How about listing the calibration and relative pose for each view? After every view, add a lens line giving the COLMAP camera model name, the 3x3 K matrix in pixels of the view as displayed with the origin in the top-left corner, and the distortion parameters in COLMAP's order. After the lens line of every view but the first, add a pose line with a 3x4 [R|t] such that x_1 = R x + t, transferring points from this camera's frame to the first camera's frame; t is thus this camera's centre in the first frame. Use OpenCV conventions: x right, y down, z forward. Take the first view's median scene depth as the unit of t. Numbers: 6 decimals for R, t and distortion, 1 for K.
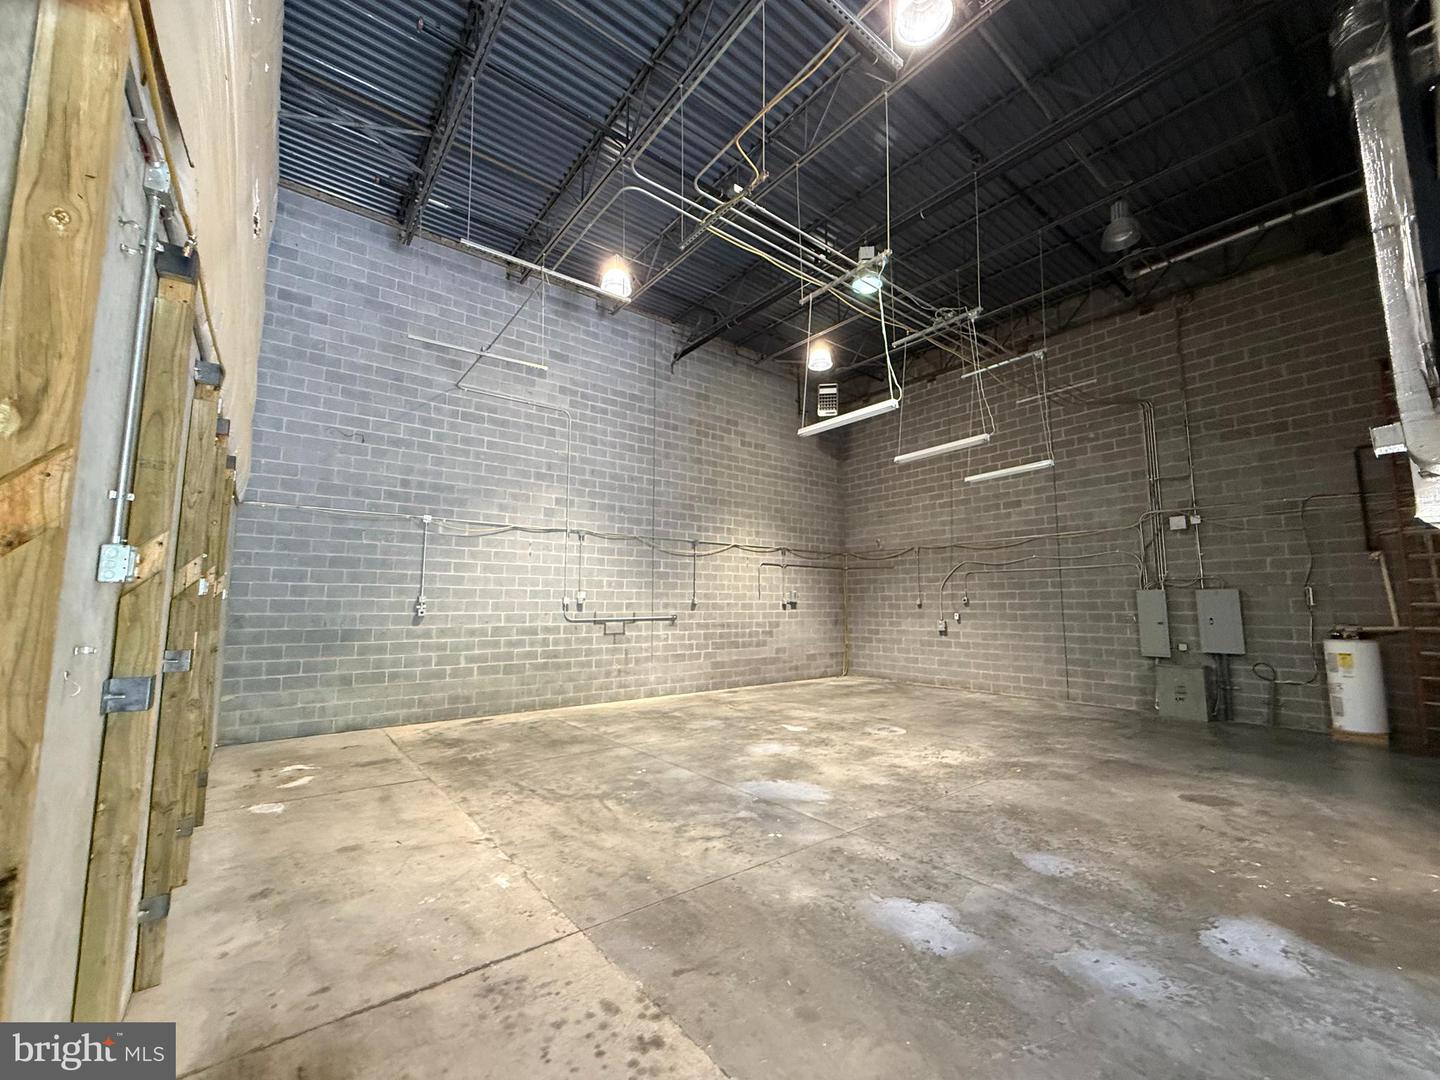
lens RADIAL K [[577.0, 0, 719.7], [0, 577.0, 545.7], [0, 0, 1]] dist [-0.000036, 0.000547]
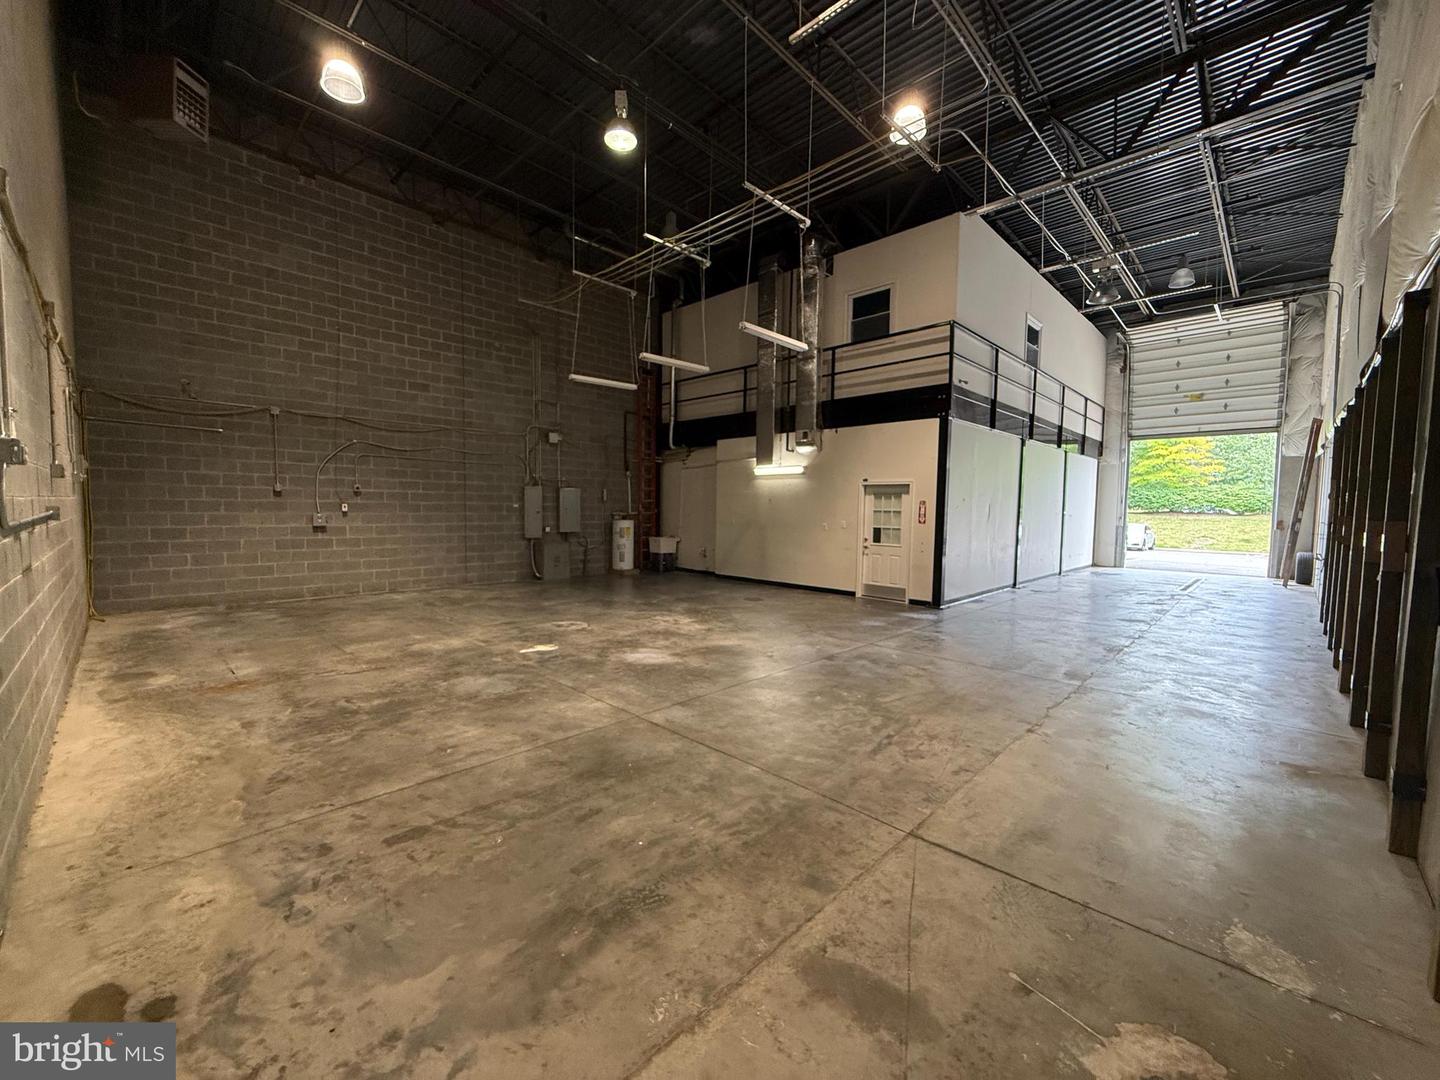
lens RADIAL K [[577.0, 0, 711.2], [0, 577.0, 545.7], [0, 0, 1]] dist [-0.000036, 0.000547]
pose [[-0.124711, -0.069237, 0.989774, -0.547161], [-0.119179, 0.991385, 0.054333, 0.084876], [-0.985009, -0.111184, -0.131888, 0.720400]]
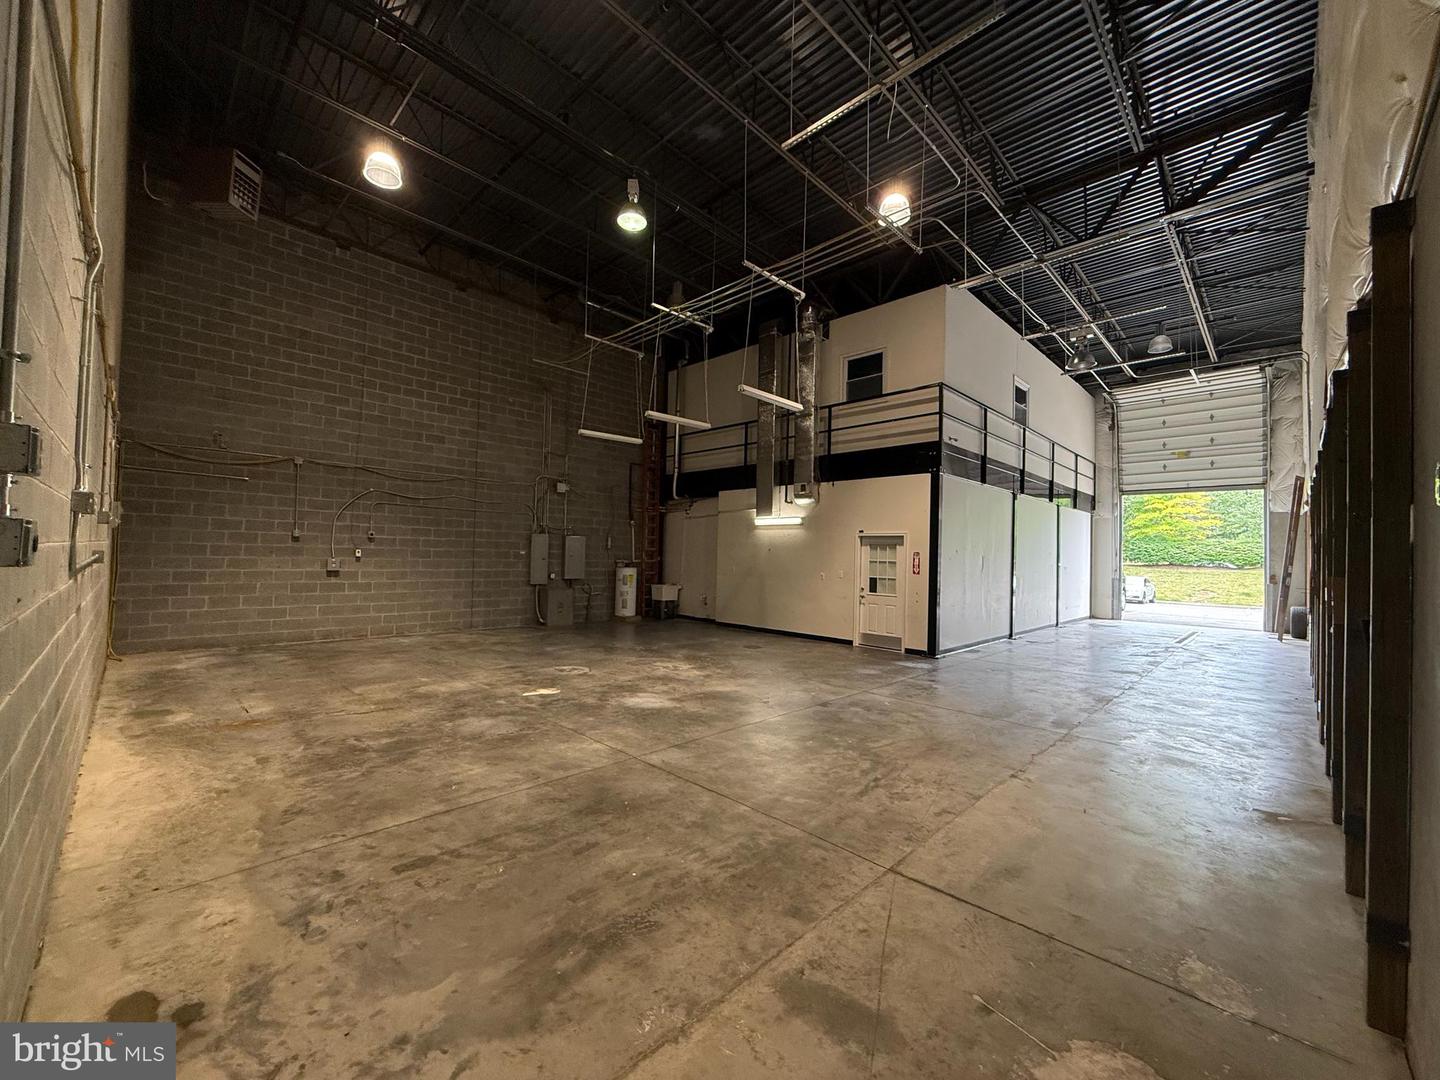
lens RADIAL K [[577.0, 0, 711.1], [0, 577.0, 543.8], [0, 0, 1]] dist [-0.000036, 0.000547]
pose [[-0.117841, 0.015174, 0.992917, -0.576832], [-0.129320, 0.991134, -0.030495, 0.082858], [-0.984576, -0.131997, -0.114834, 0.718693]]
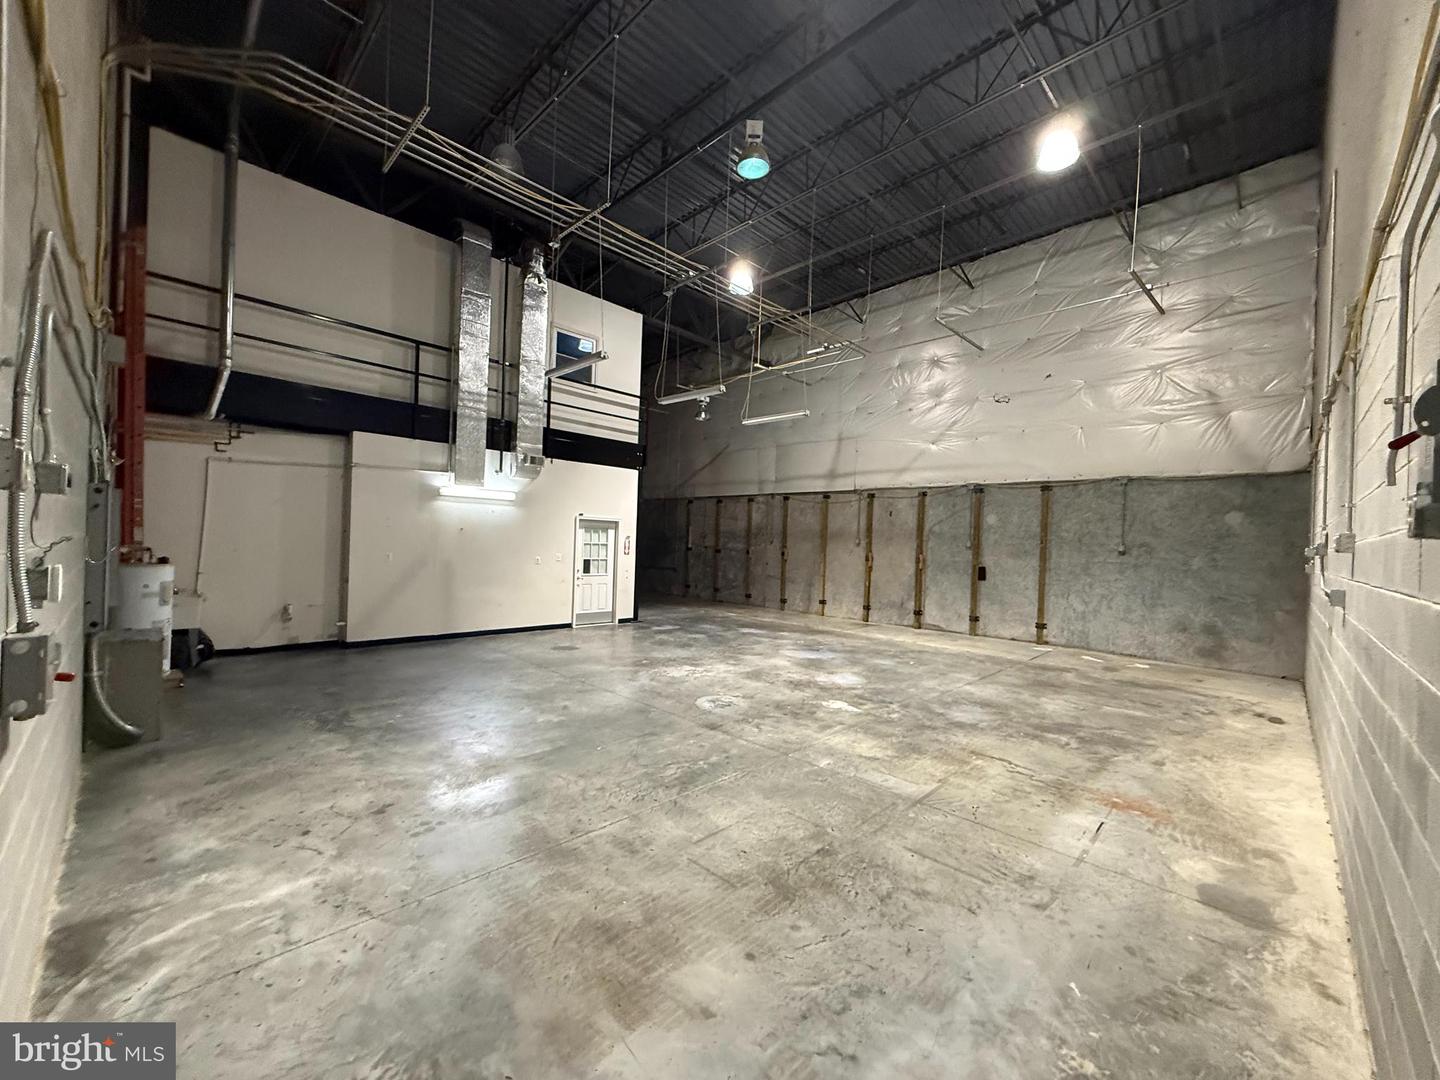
lens RADIAL K [[577.0, 0, 719.9], [0, 577.0, 541.4], [0, 0, 1]] dist [-0.000036, 0.000547]
pose [[-0.990692, -0.034034, -0.131803, 0.318235], [-0.020268, 0.994328, -0.104410, 0.149151], [0.134609, -0.100767, -0.985762, 1.413962]]
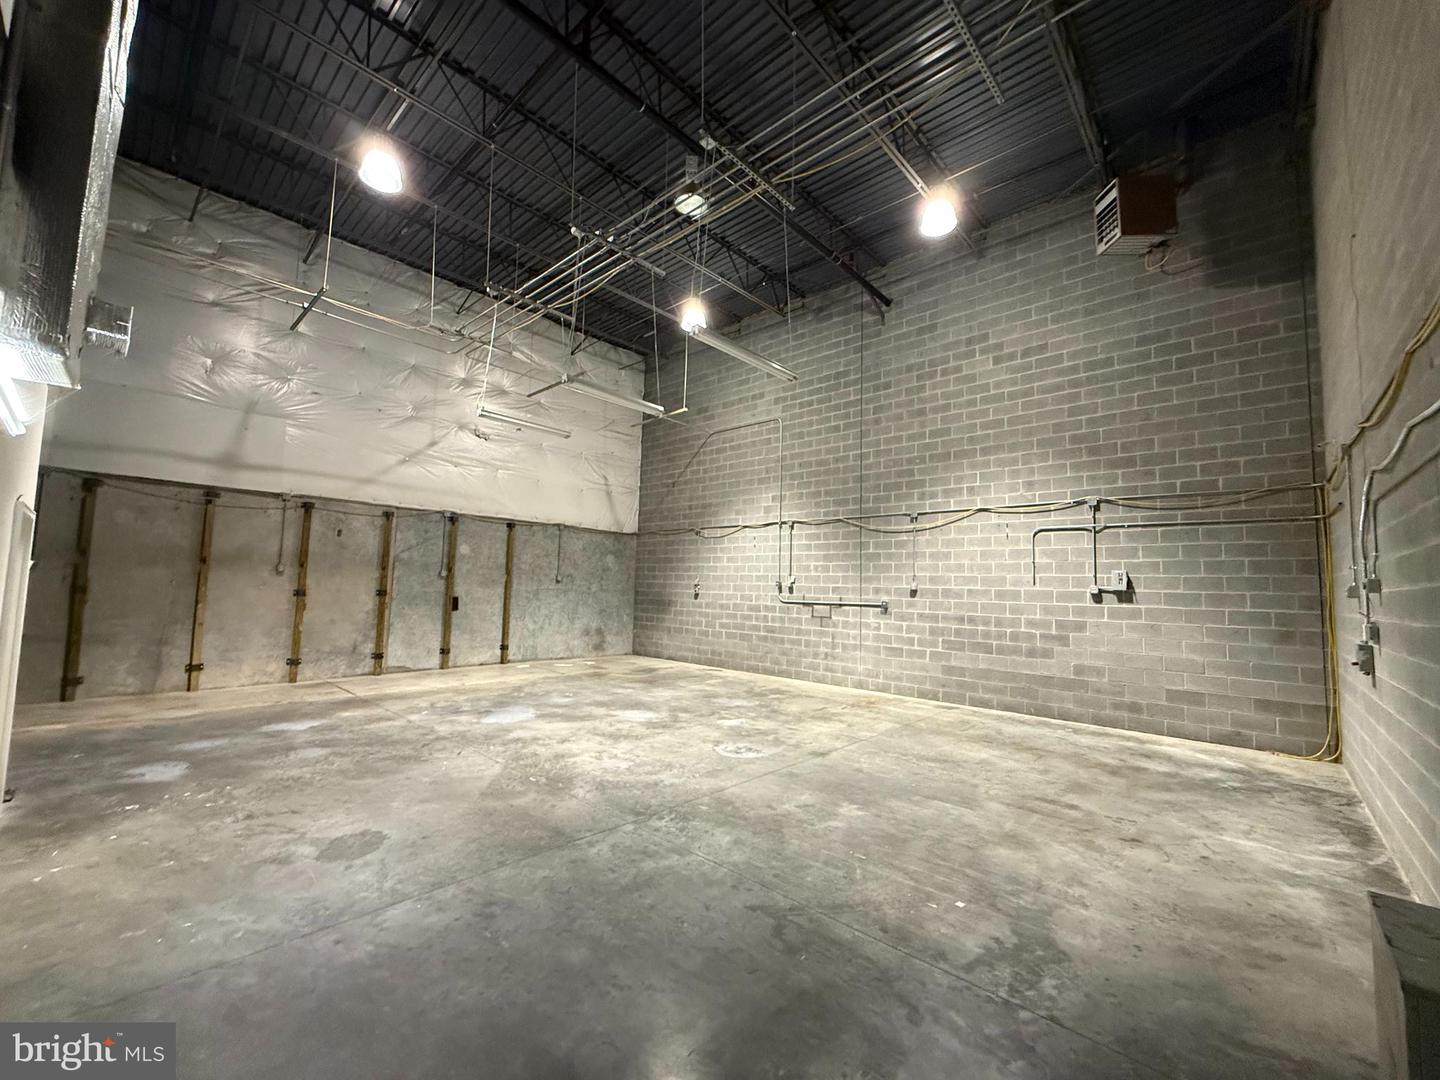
lens RADIAL K [[577.0, 0, 712.3], [0, 577.0, 548.5], [0, 0, 1]] dist [-0.000036, 0.000547]
pose [[0.157030, -0.063050, -0.985579, 0.835193], [0.076500, 0.995738, -0.051511, 0.073098], [0.984627, -0.067308, 0.161184, 0.683678]]
